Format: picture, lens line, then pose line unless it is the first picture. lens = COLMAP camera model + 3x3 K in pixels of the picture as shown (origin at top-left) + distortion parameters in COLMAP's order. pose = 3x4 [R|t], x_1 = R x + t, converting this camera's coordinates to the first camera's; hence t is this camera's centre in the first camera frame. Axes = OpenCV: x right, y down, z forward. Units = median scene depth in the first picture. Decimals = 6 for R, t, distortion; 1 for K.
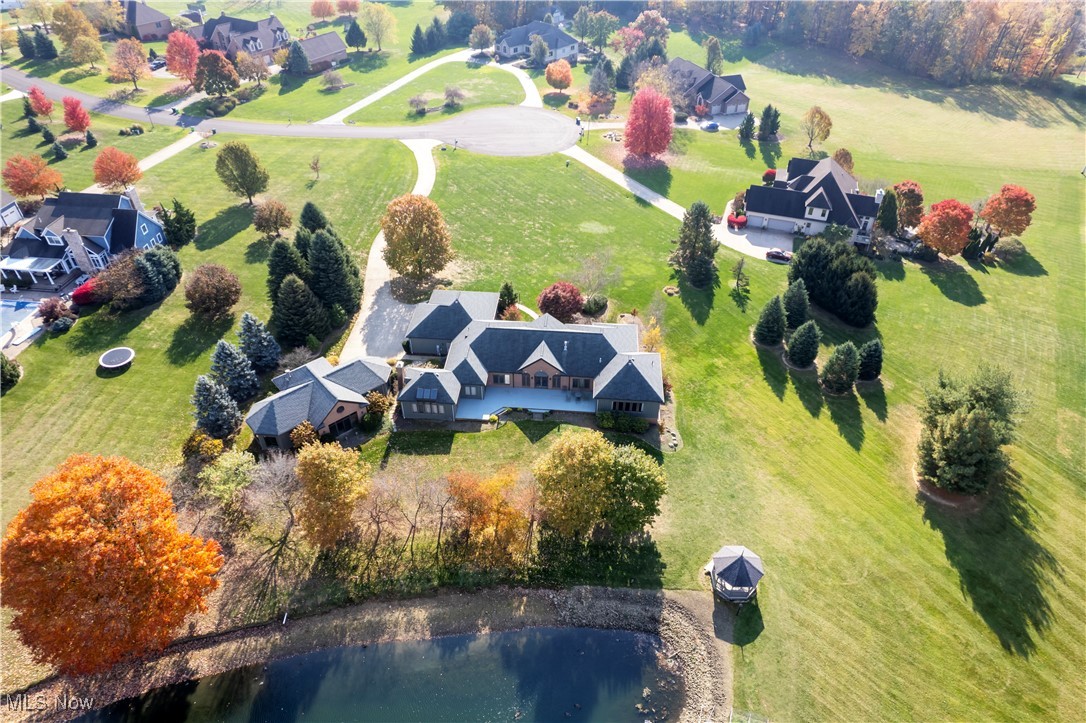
lens RADIAL K [[685.7, 0, 543.0], [0, 685.7, 361.5], [0, 0, 1]] dist [-0.059828, -0.001029]
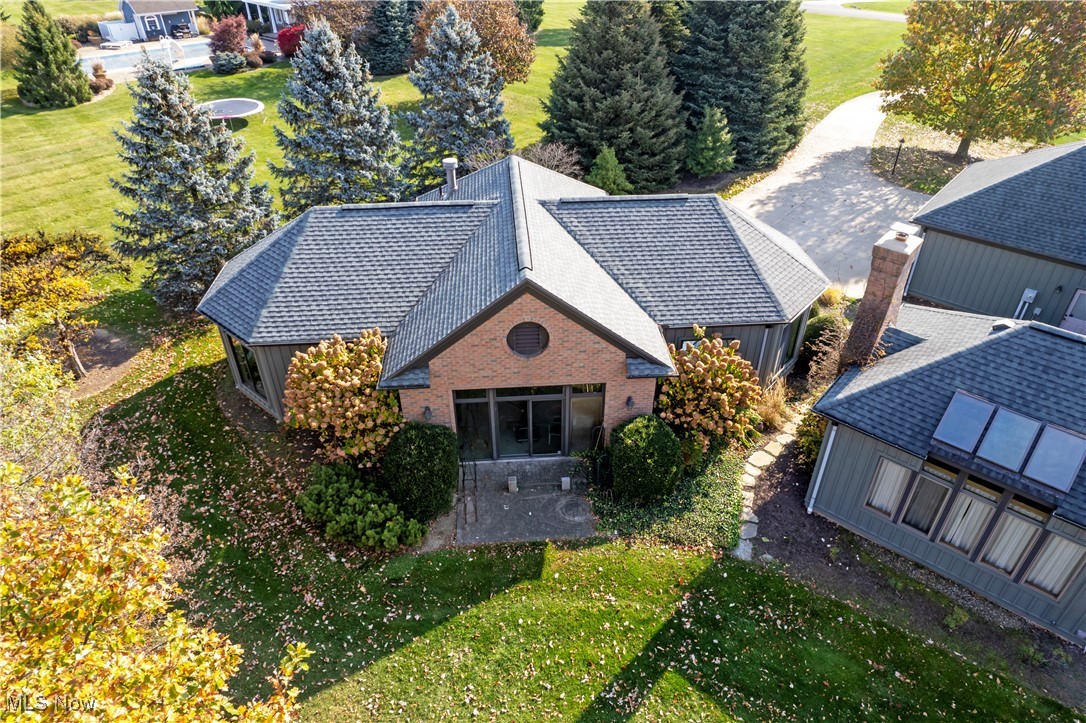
lens RADIAL K [[691.2, 0, 543.0], [0, 691.2, 361.5], [0, 0, 1]] dist [-0.071574, 0.066370]
pose [[0.795115, 0.336569, -0.504494, -0.171844], [-0.374249, 0.926889, 0.028526, 0.062937], [0.477211, 0.166125, 0.862944, 0.752795]]
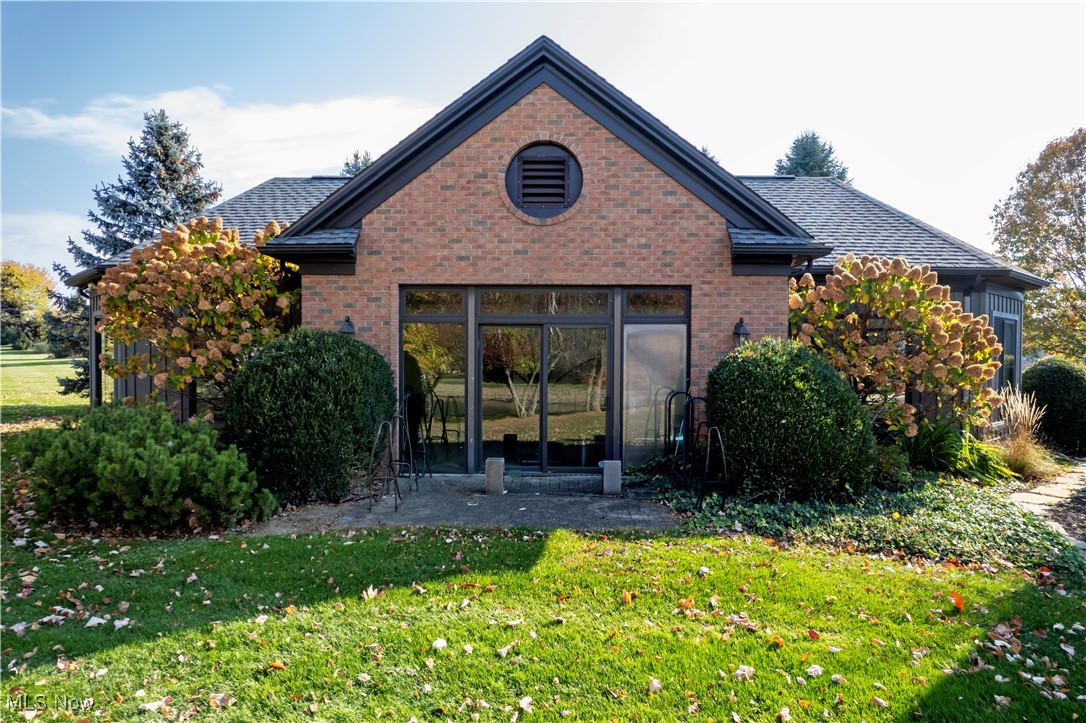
lens RADIAL K [[691.2, 0, 543.0], [0, 691.2, 361.5], [0, 0, 1]] dist [-0.071574, 0.066370]
pose [[0.732096, 0.014598, -0.681045, -0.200765], [-0.432526, 0.782341, -0.448178, 0.130785], [0.526267, 0.622679, 0.579063, 0.867152]]
